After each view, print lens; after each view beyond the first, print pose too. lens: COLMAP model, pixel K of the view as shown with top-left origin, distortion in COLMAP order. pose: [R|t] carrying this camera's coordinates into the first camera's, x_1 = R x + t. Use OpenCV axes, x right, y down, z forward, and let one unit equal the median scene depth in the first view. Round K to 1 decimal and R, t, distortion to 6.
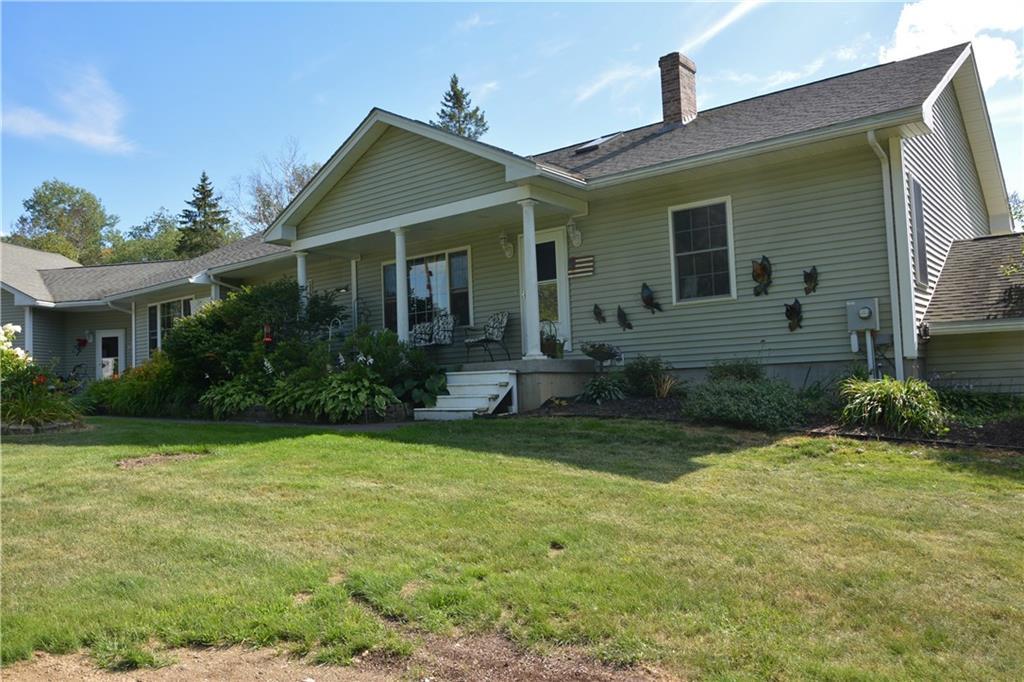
lens RADIAL K [[781.9, 0, 535.0], [0, 781.9, 339.4], [0, 0, 1]] dist [-0.043909, -0.003657]
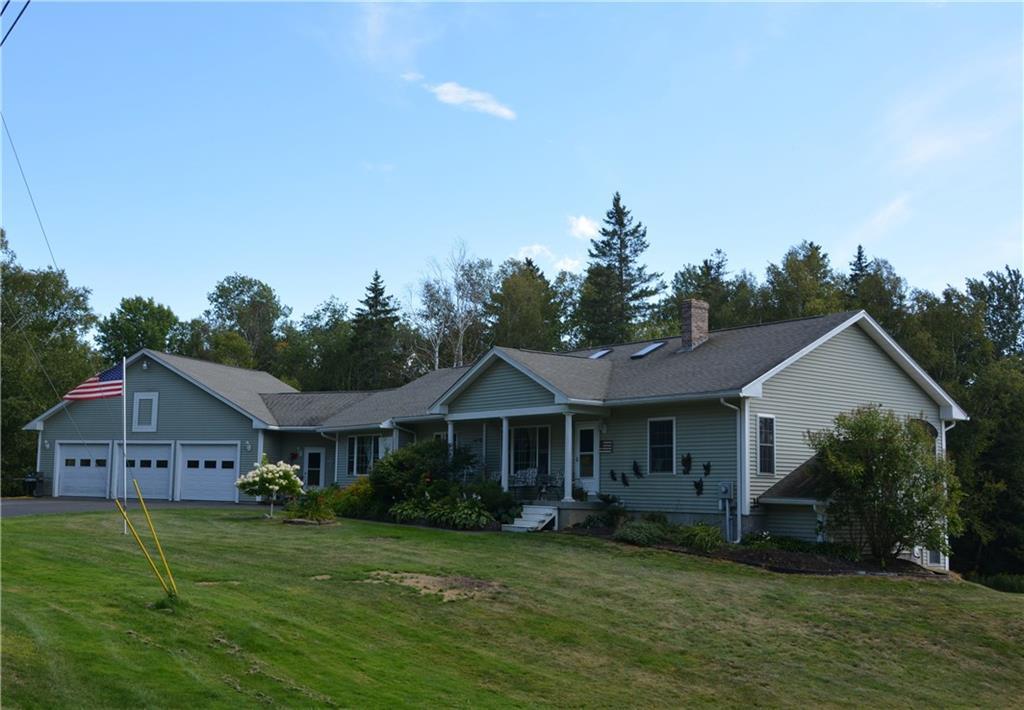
lens RADIAL K [[1189.3, 0, 512.0], [0, 1189.3, 355.0], [0, 0, 1]] dist [-0.093839, 0.001977]
pose [[0.964108, 0.028041, -0.264024, 0.534706], [-0.040976, 0.998208, -0.043609, -0.169790], [0.262328, 0.052863, 0.963530, -1.535918]]
